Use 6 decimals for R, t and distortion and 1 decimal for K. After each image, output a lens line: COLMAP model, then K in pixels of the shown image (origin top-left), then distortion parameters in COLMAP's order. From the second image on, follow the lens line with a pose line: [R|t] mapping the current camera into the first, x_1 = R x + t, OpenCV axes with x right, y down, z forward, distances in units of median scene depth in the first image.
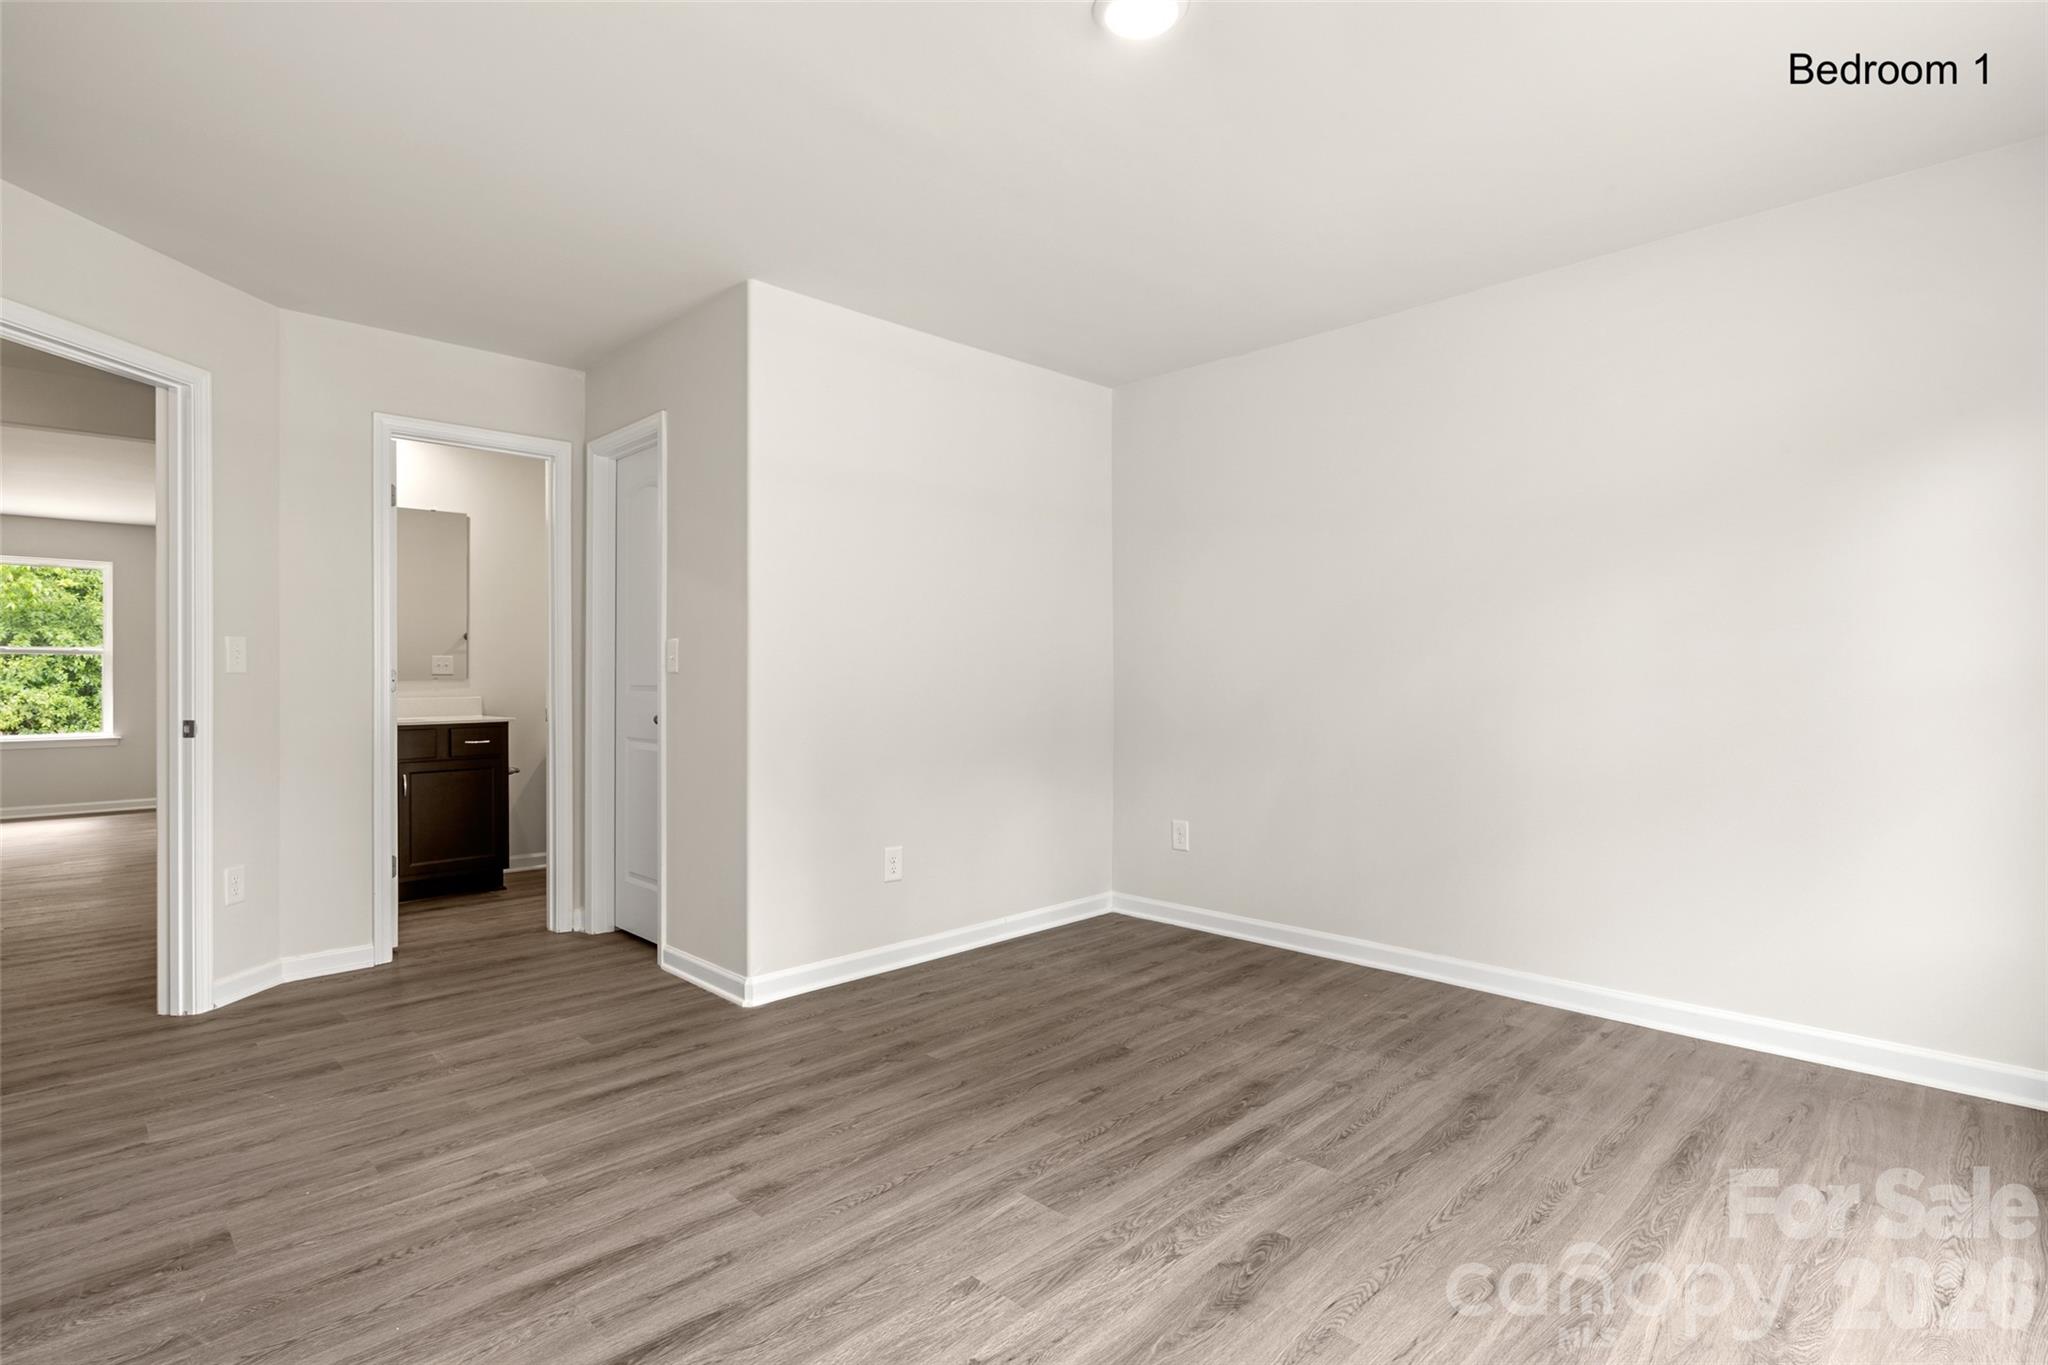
lens RADIAL K [[968.3, 0, 1014.1], [0, 968.3, 672.7], [0, 0, 1]] dist [-0.011806, 0.001873]
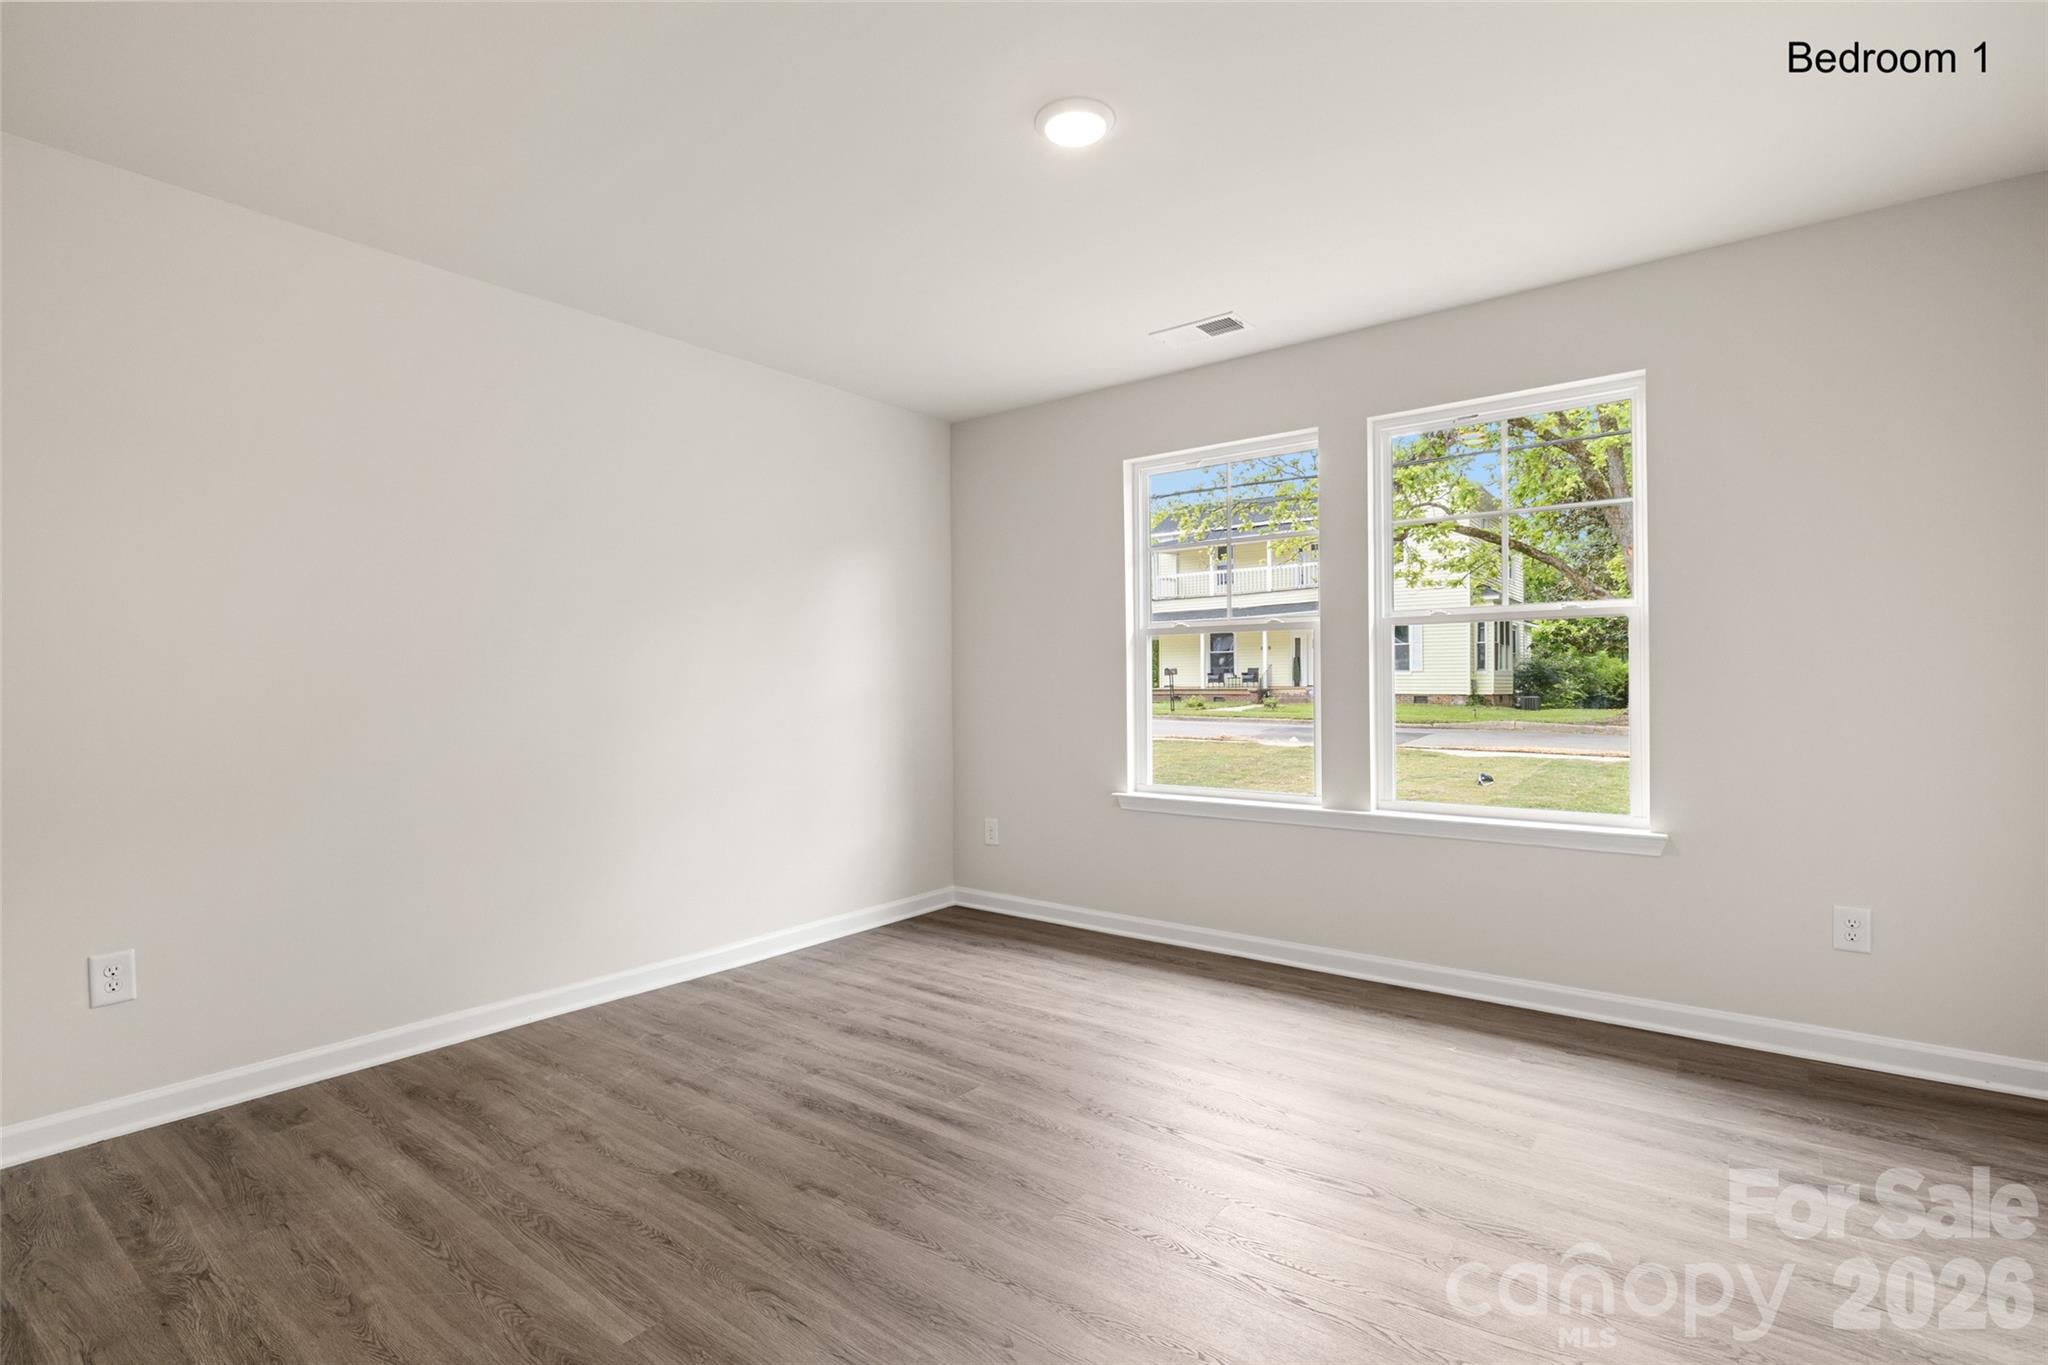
lens RADIAL K [[968.3, 0, 1018.5], [0, 968.3, 678.7], [0, 0, 1]] dist [-0.011806, 0.001873]
pose [[-0.115828, 0.009251, 0.993226, -0.662138], [0.007468, 0.999936, -0.008443, 0.003067], [-0.993241, 0.006439, -0.115890, 0.790375]]
